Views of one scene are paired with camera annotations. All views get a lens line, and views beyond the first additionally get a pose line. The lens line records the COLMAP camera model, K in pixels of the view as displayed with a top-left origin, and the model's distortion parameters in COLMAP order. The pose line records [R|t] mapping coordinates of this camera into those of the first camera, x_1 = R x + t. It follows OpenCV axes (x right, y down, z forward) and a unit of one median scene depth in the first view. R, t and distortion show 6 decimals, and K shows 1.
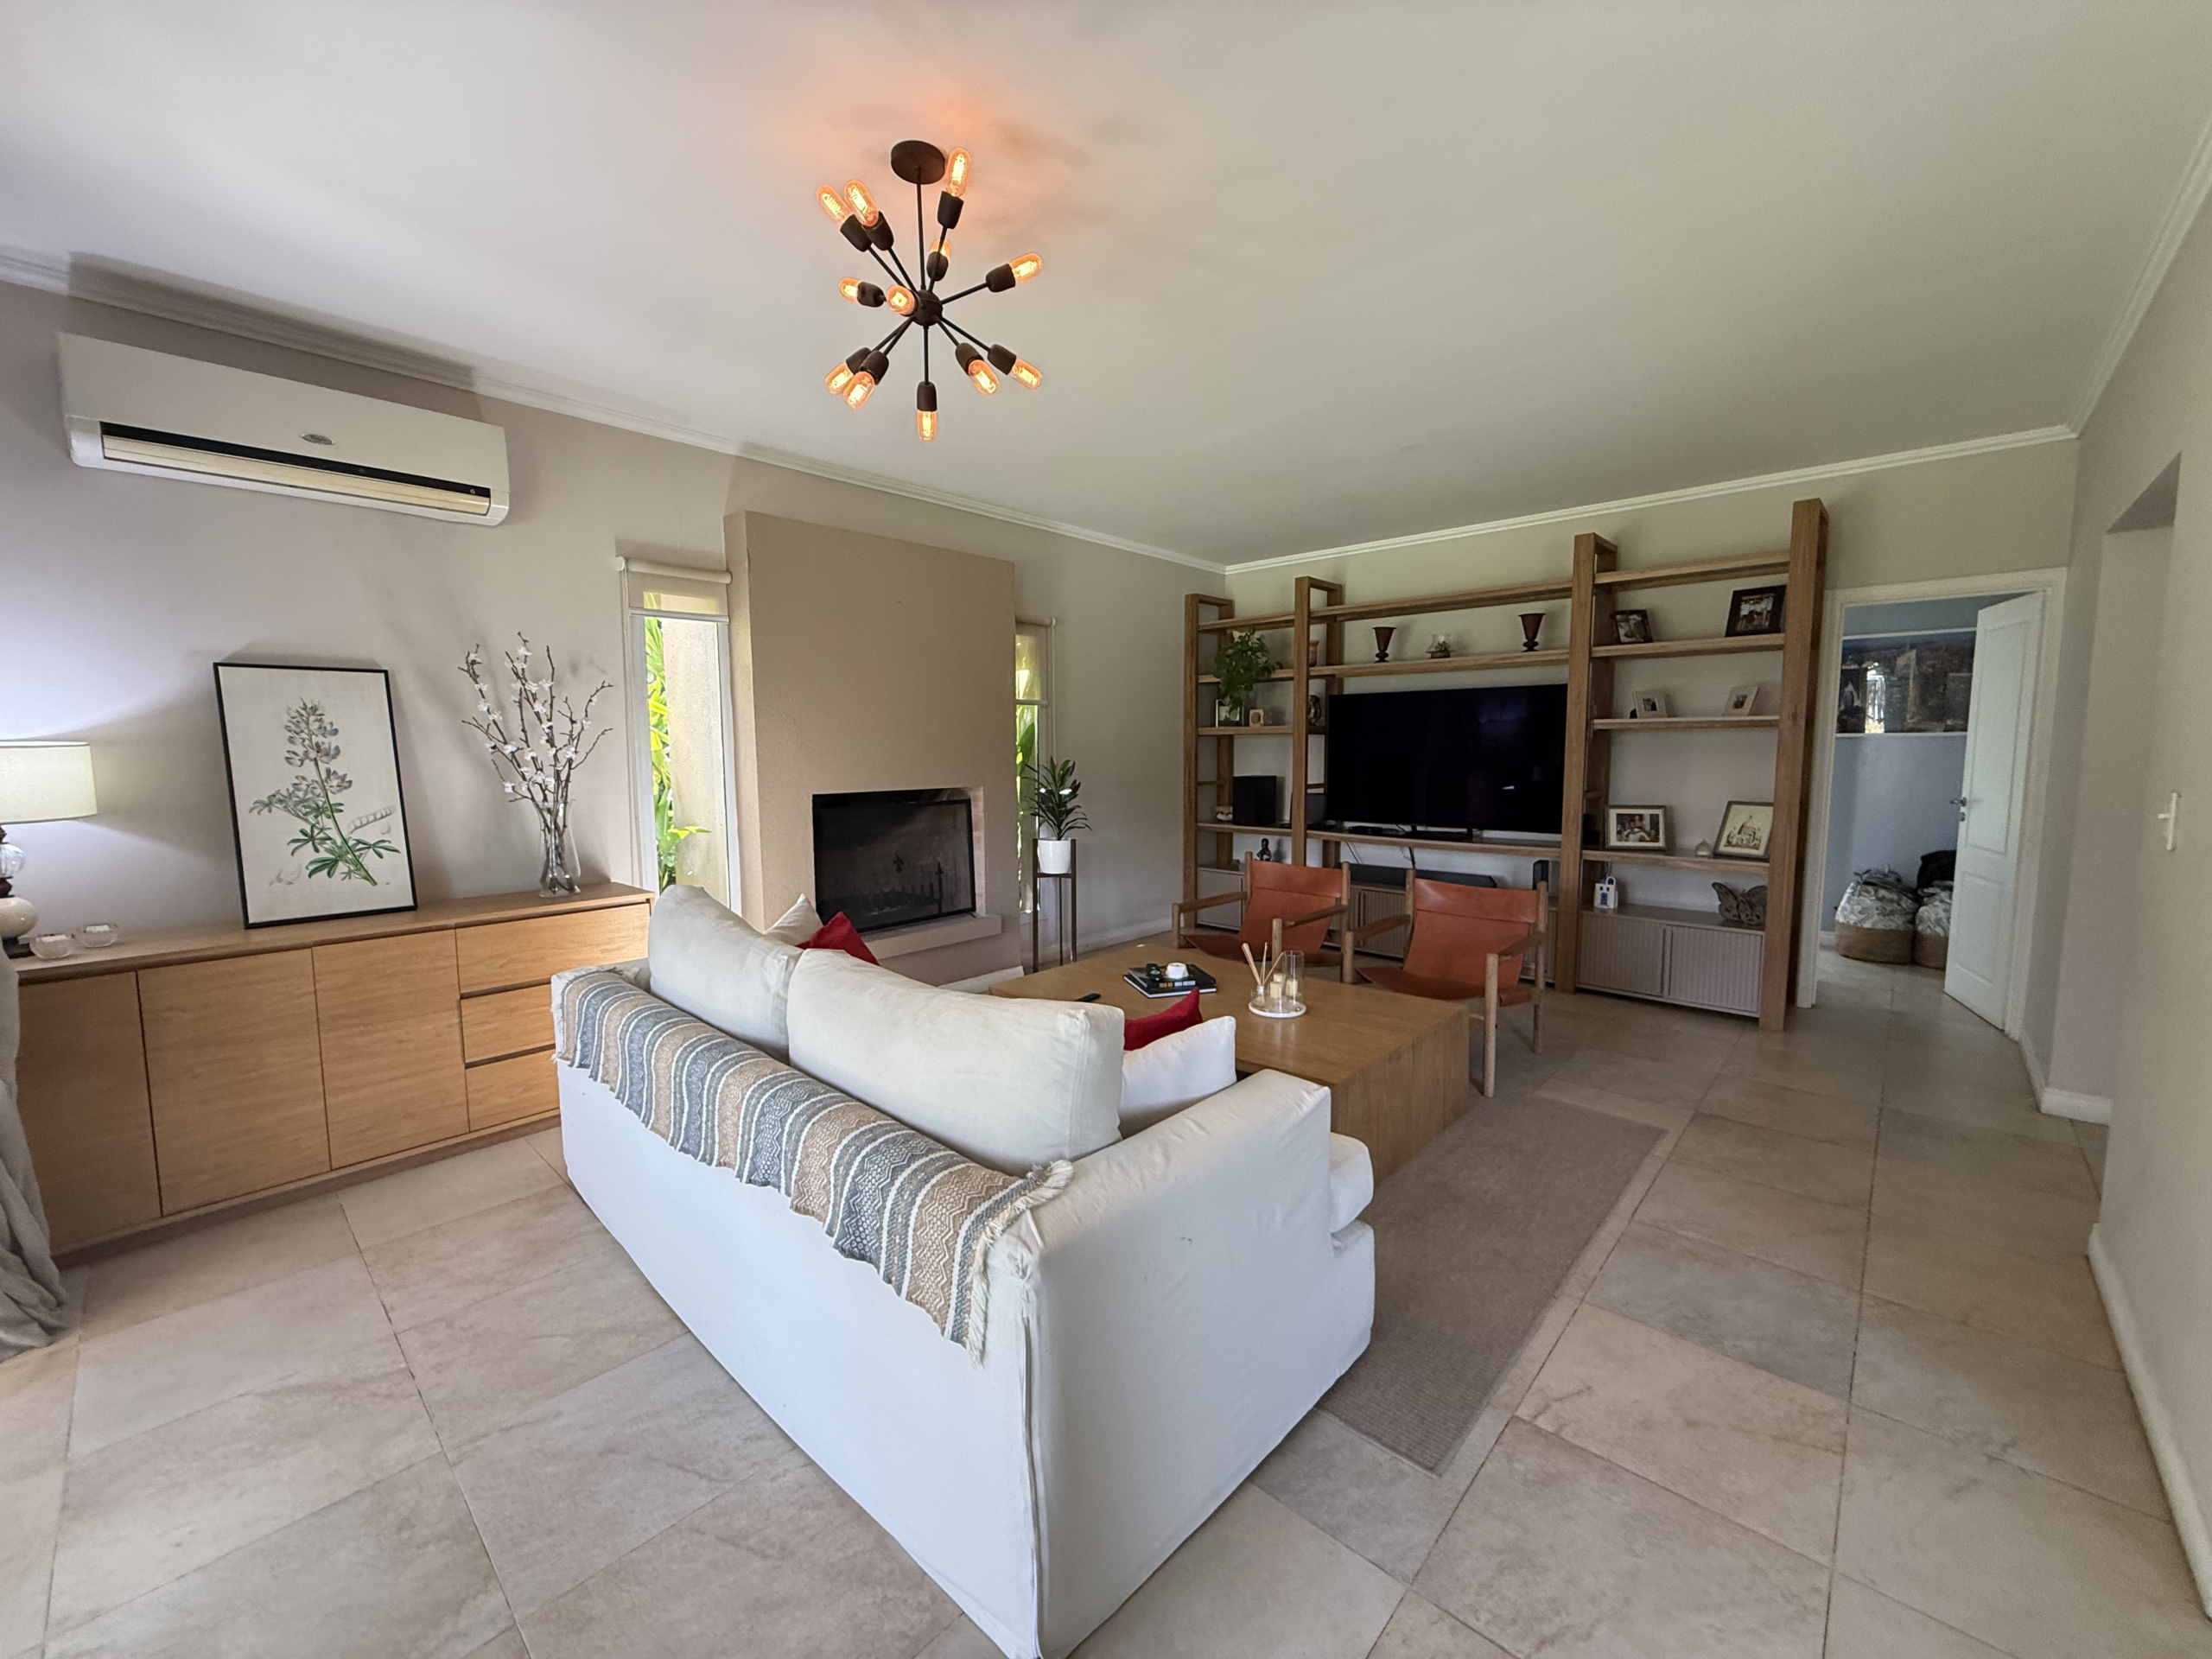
lens RADIAL K [[883.4, 0, 1103.1], [0, 883.4, 829.4], [0, 0, 1]] dist [0.000462, 0.000921]
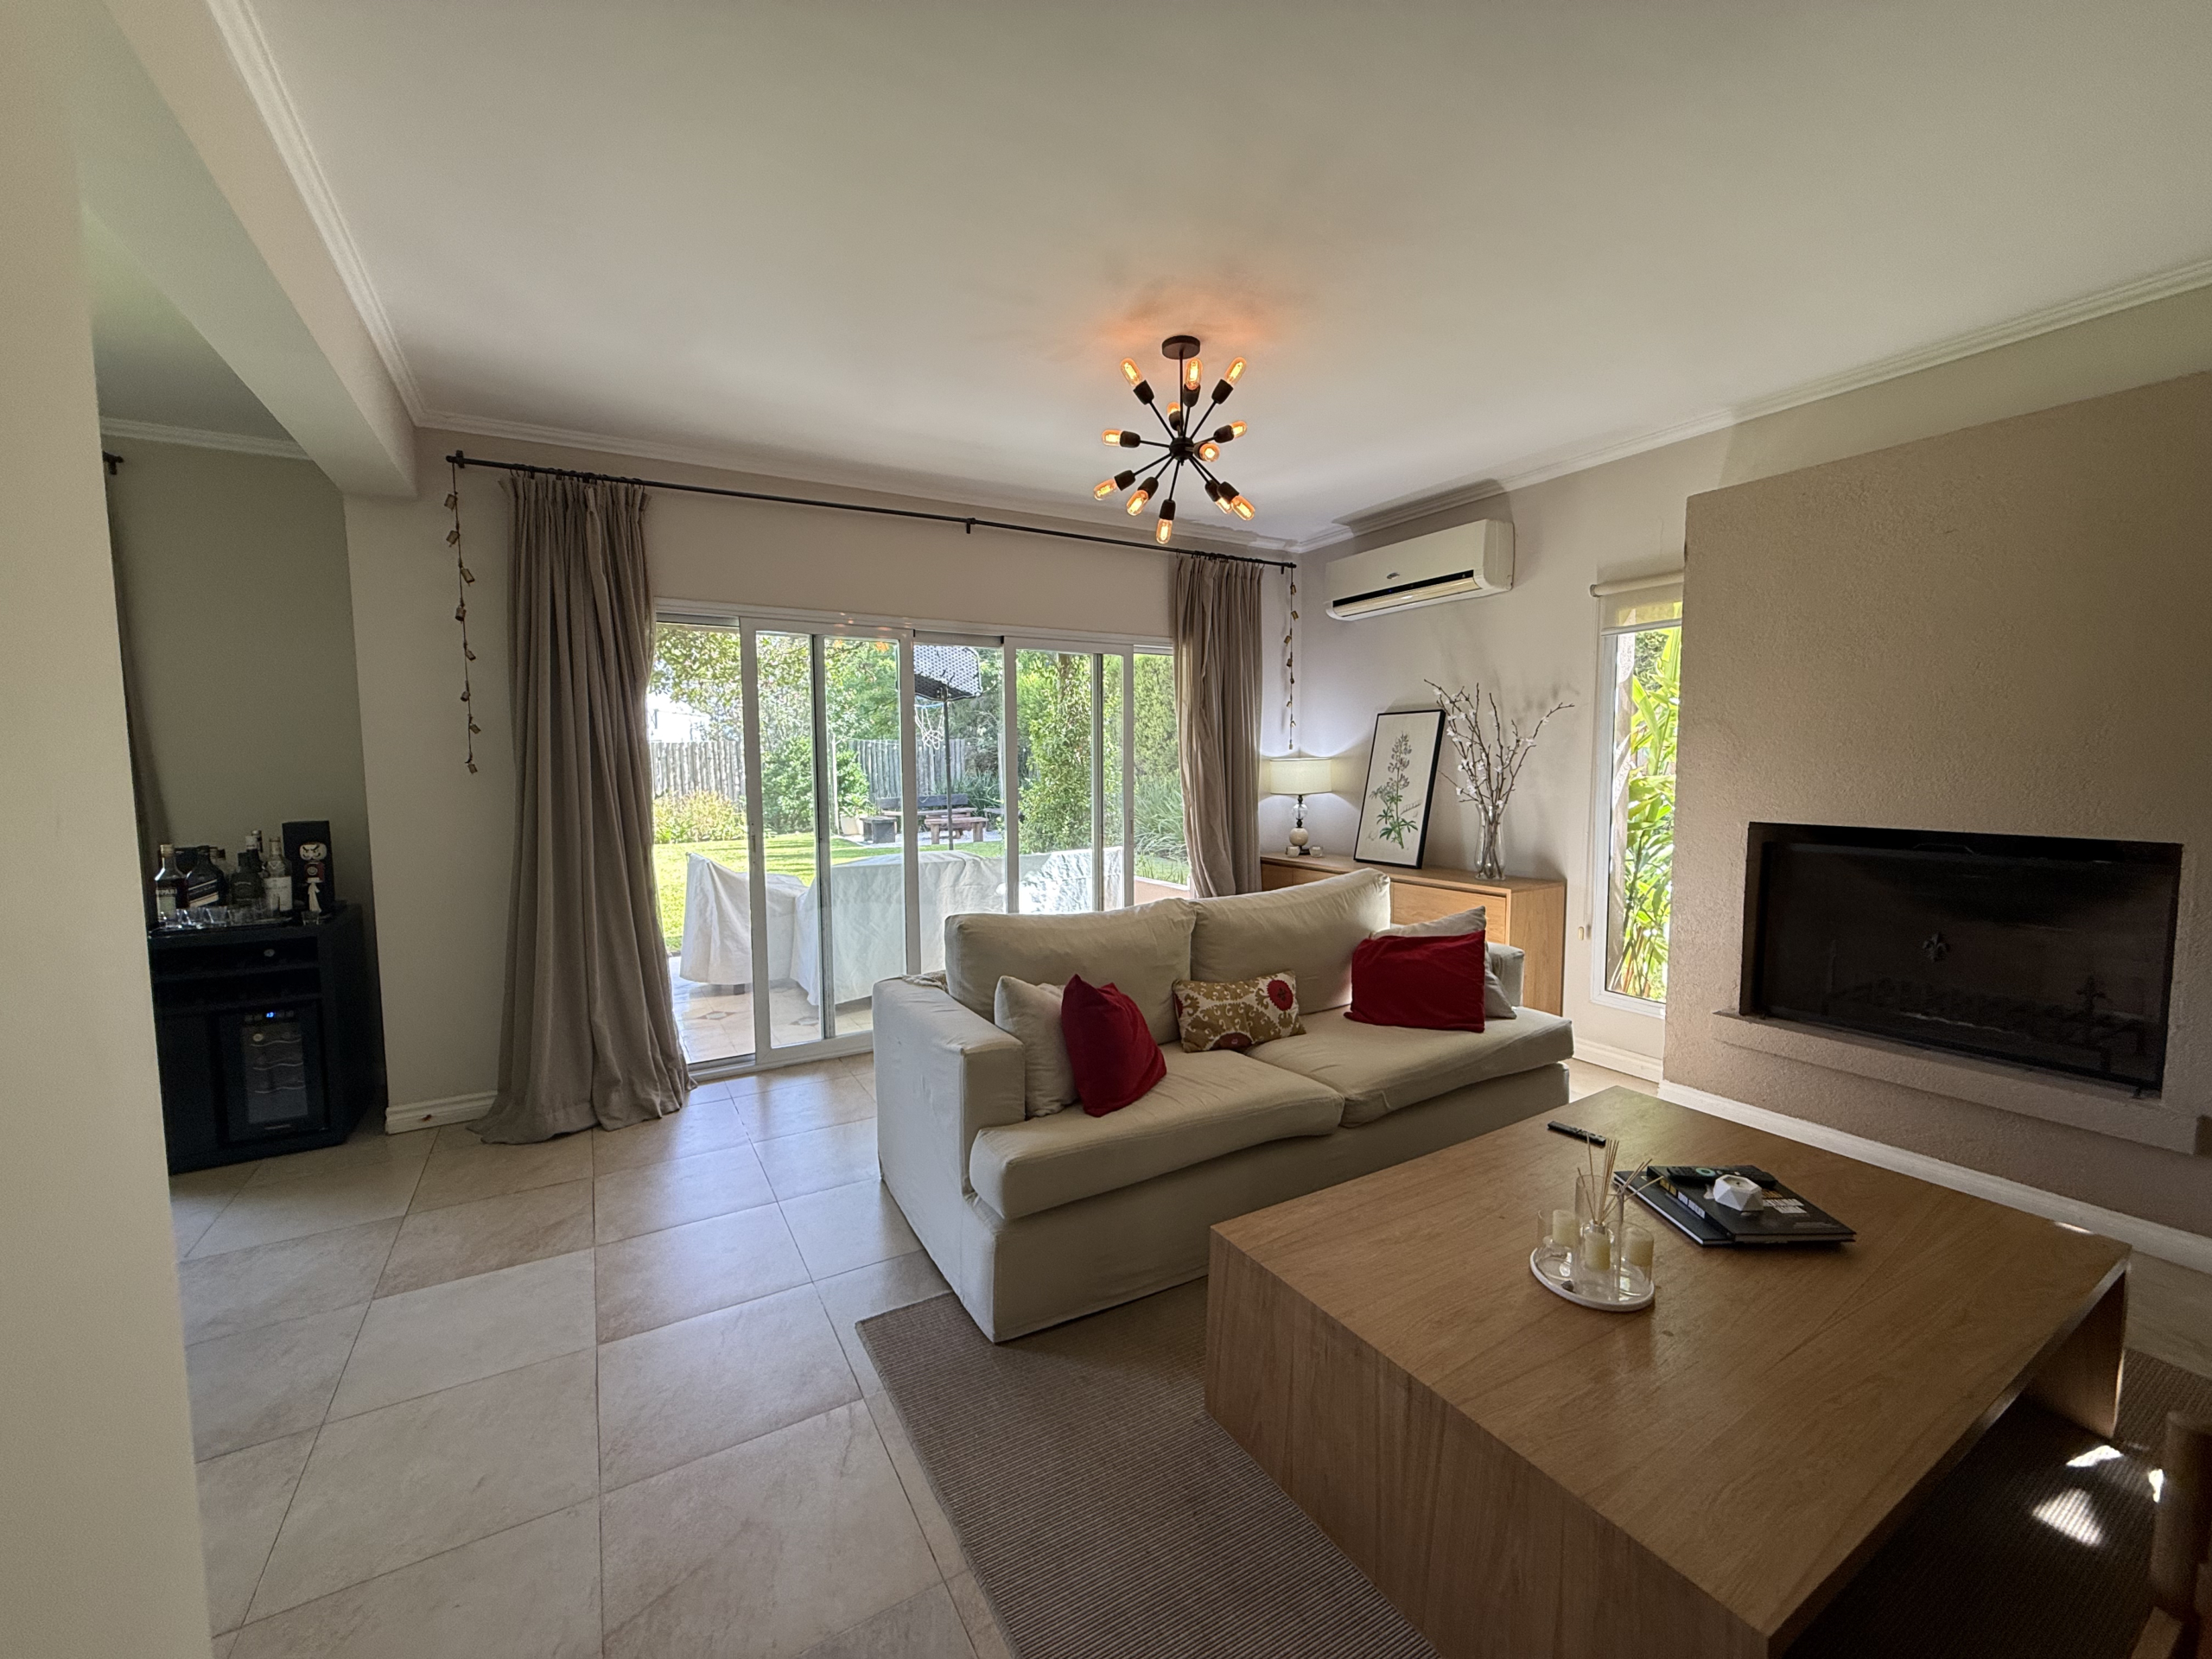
lens RADIAL K [[883.4, 0, 1100.1], [0, 883.4, 831.7], [0, 0, 1]] dist [0.000462, 0.000921]
pose [[-0.297279, 0.083726, -0.951113, 0.850098], [-0.081585, 0.990277, 0.112674, -0.101973], [0.951299, 0.111092, -0.287558, 0.953979]]
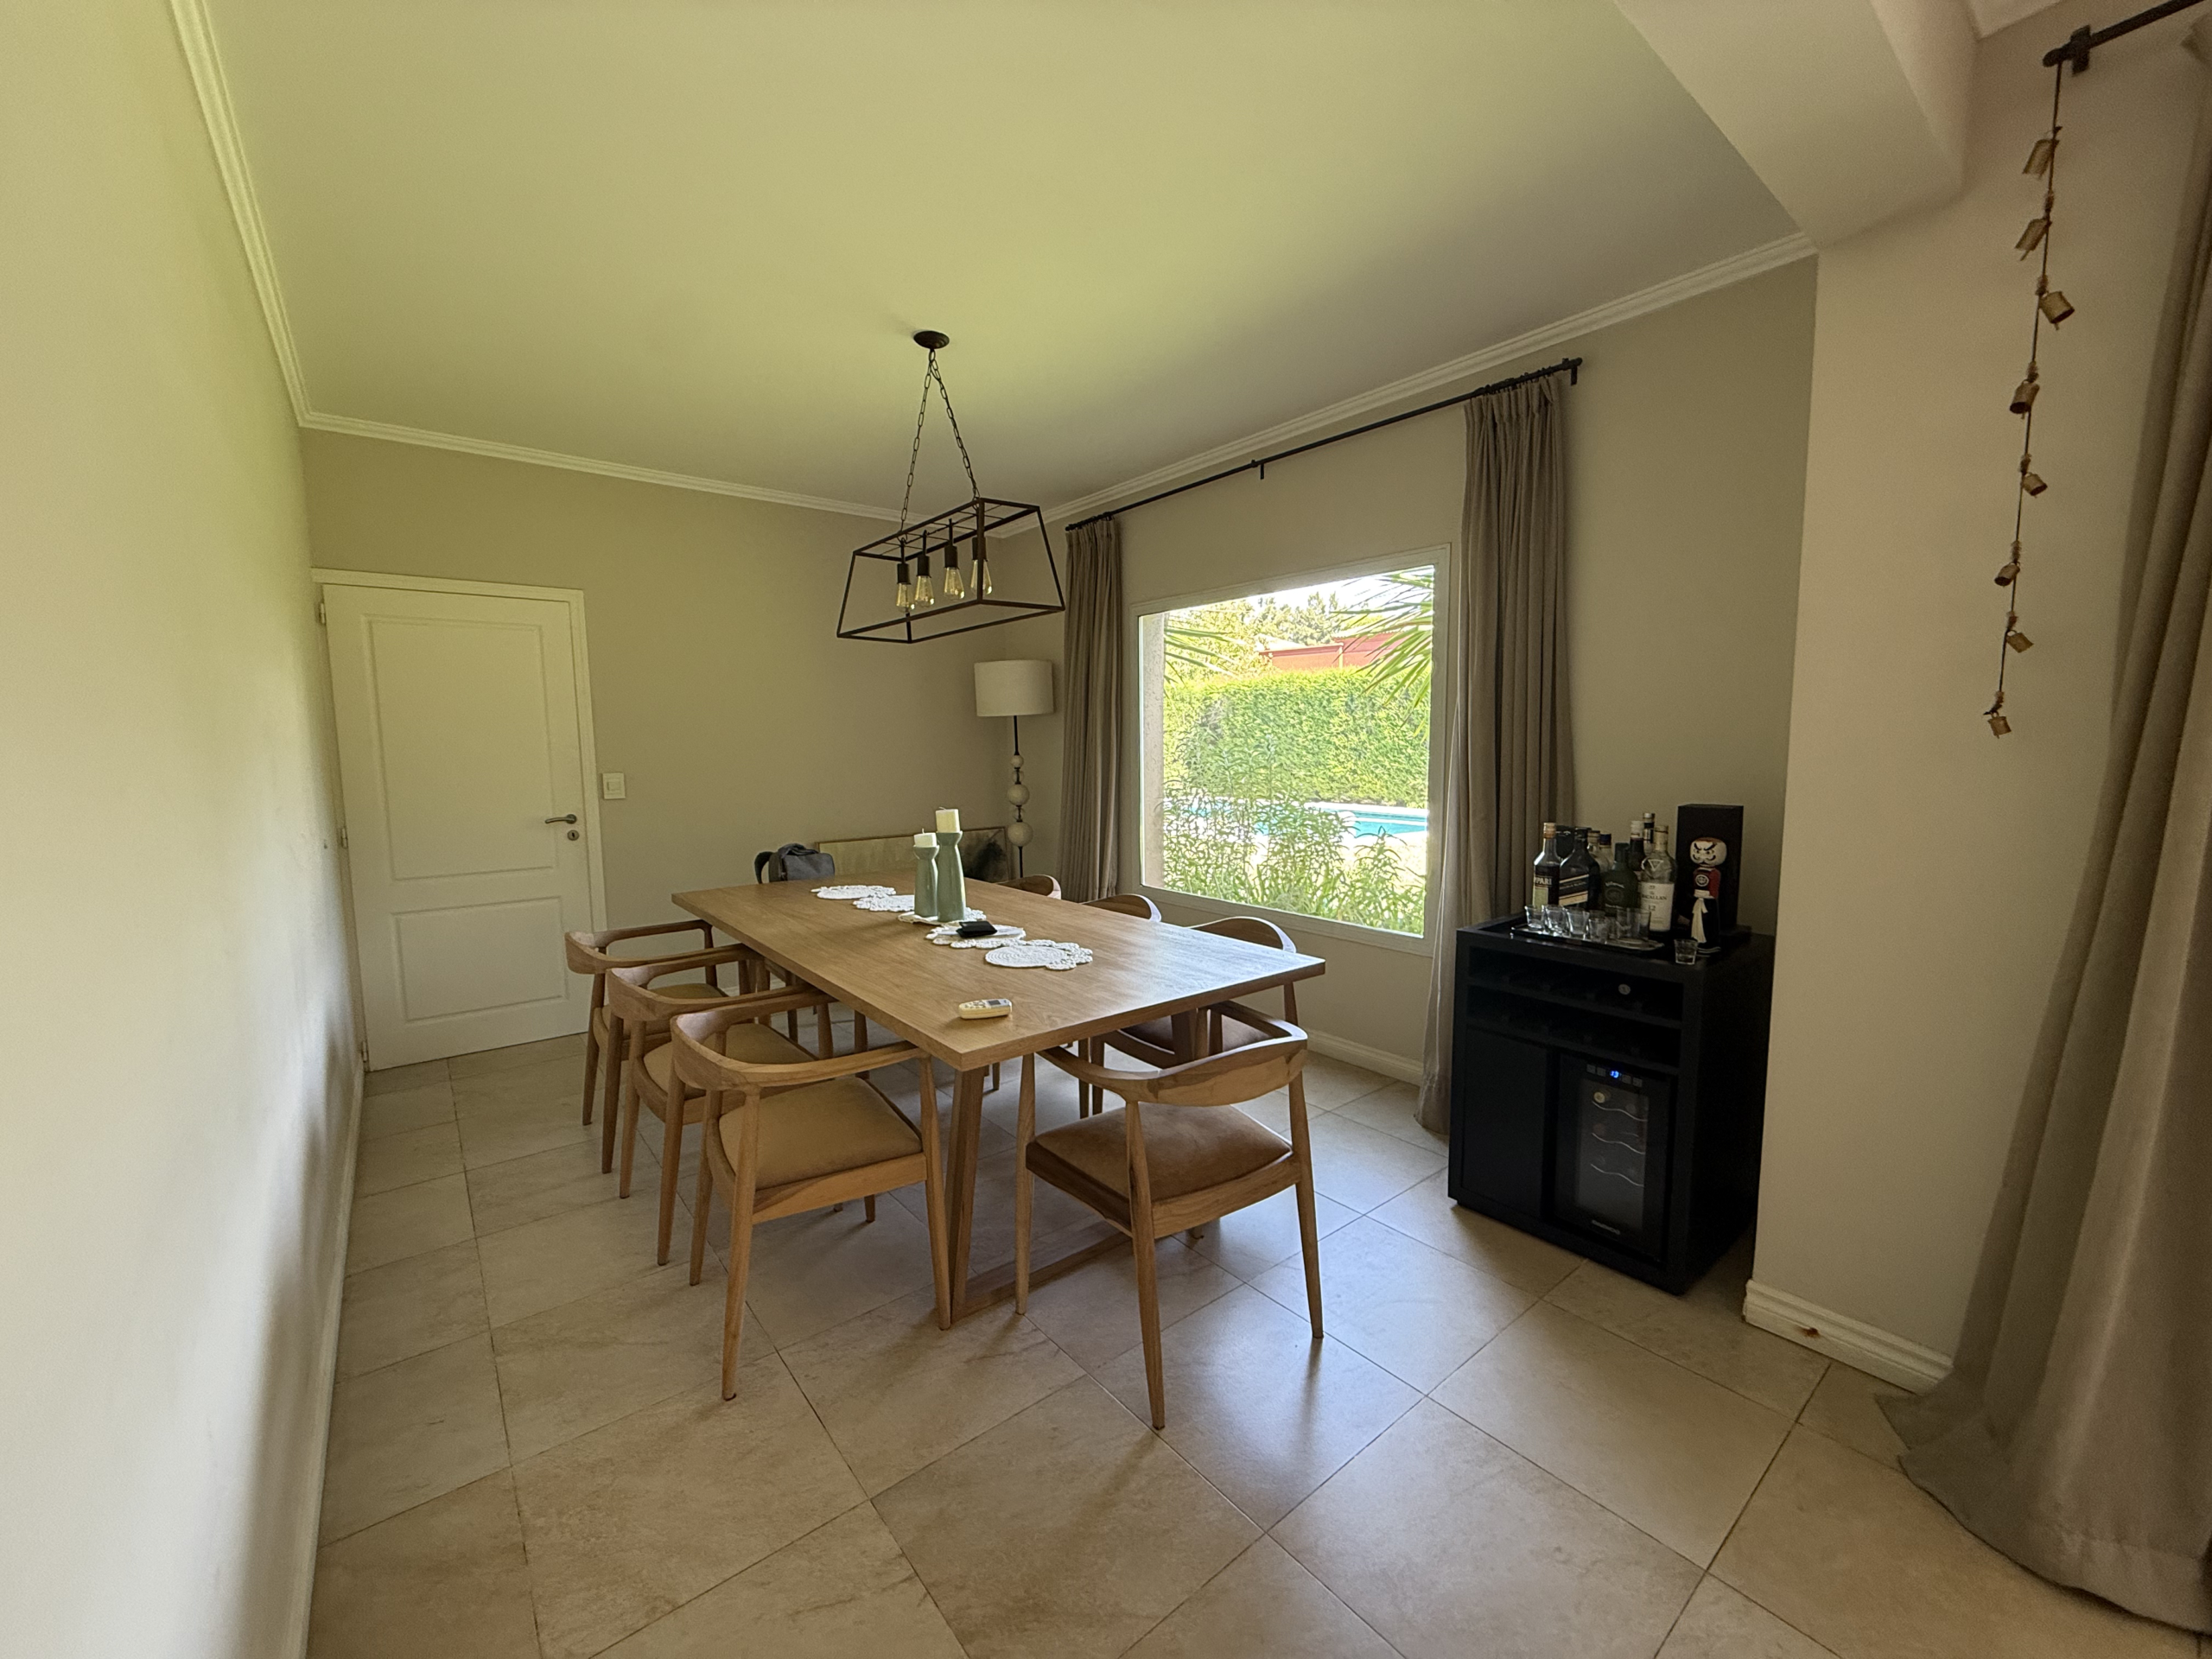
lens RADIAL K [[883.4, 0, 1099.1], [0, 883.4, 826.2], [0, 0, 1]] dist [0.000462, 0.000921]
pose [[-0.986479, -0.000319, 0.163886, 0.434051], [0.031203, 0.981340, 0.189732, -0.044455], [-0.160888, 0.192281, -0.968062, 0.448538]]
